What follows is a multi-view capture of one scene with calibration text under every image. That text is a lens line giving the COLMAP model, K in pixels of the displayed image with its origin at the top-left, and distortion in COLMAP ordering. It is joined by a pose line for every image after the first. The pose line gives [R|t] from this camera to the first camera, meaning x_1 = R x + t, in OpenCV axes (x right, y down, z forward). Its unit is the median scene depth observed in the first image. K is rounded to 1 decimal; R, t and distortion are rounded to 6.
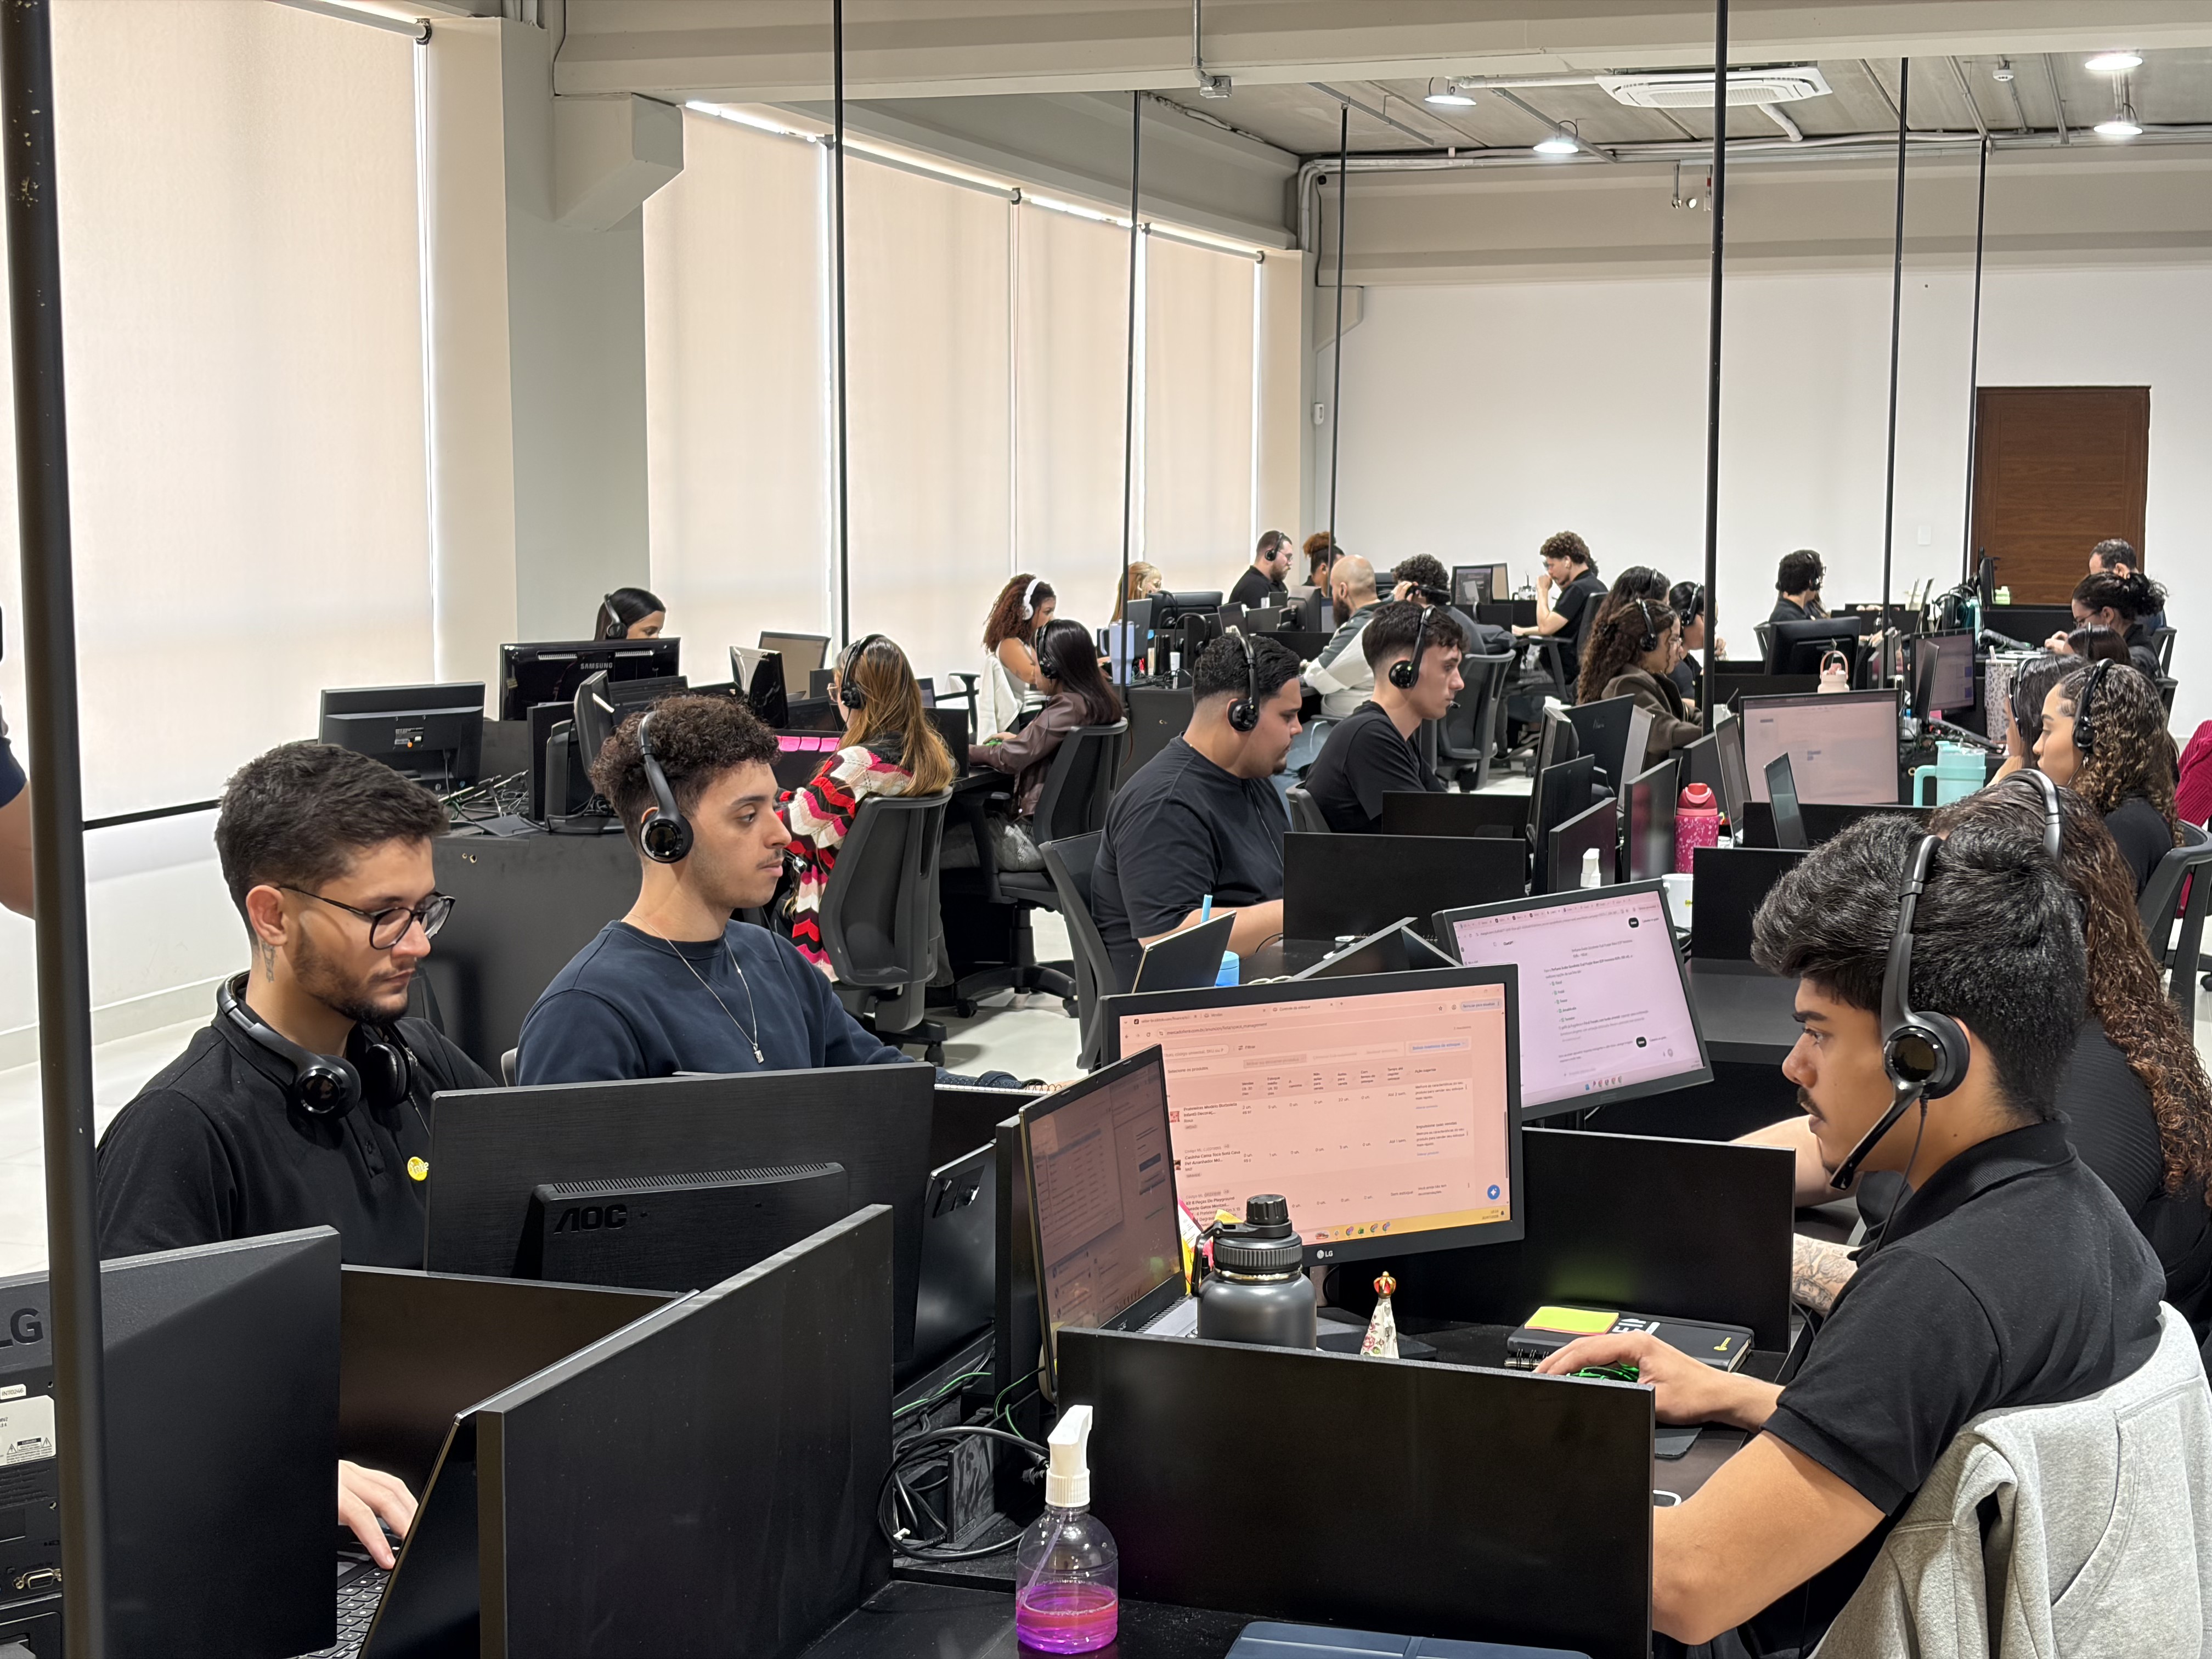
lens RADIAL K [[3487.5, 0, 1113.6], [0, 3487.5, 817.1], [0, 0, 1]] dist [0.261930, -1.389953]
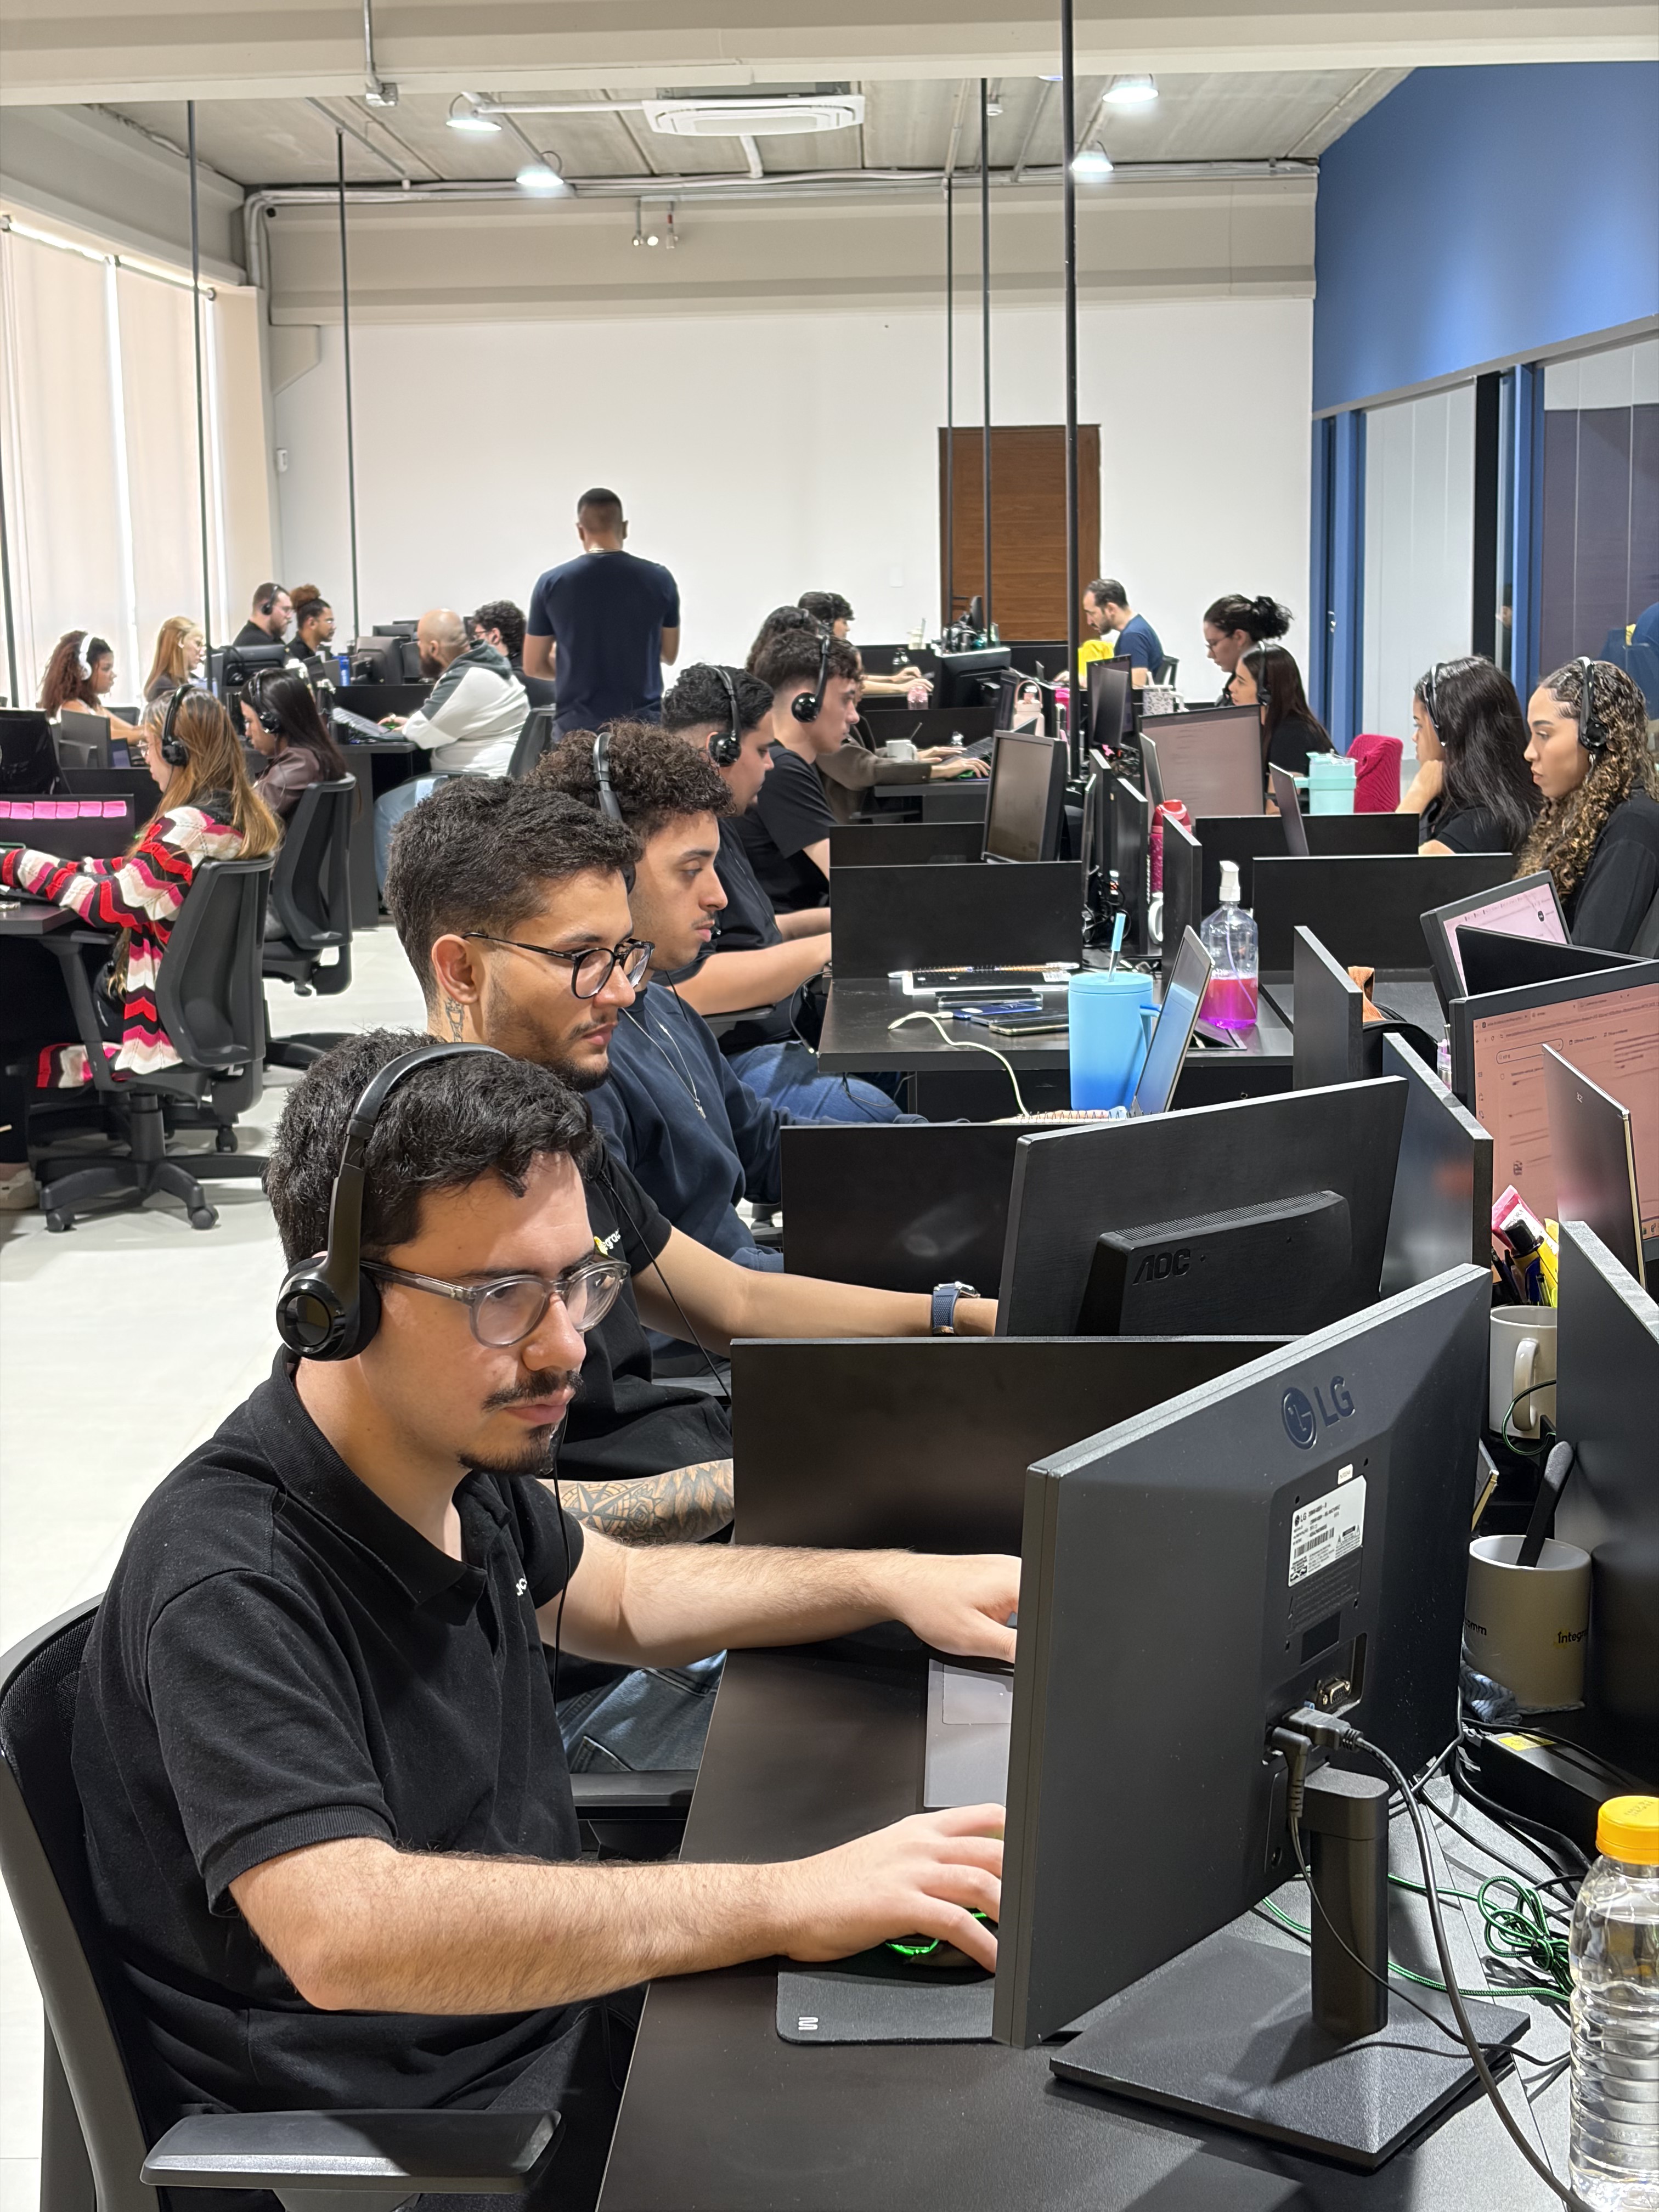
lens RADIAL K [[3487.5, 0, 829.5], [0, 3487.5, 1106.0], [0, 0, 1]] dist [0.261930, -1.389953]
pose [[0.954599, -0.068415, 0.289930, -0.156925], [0.050474, 0.996344, 0.068923, 0.002383], [-0.293585, -0.051160, 0.954563, 0.054978]]
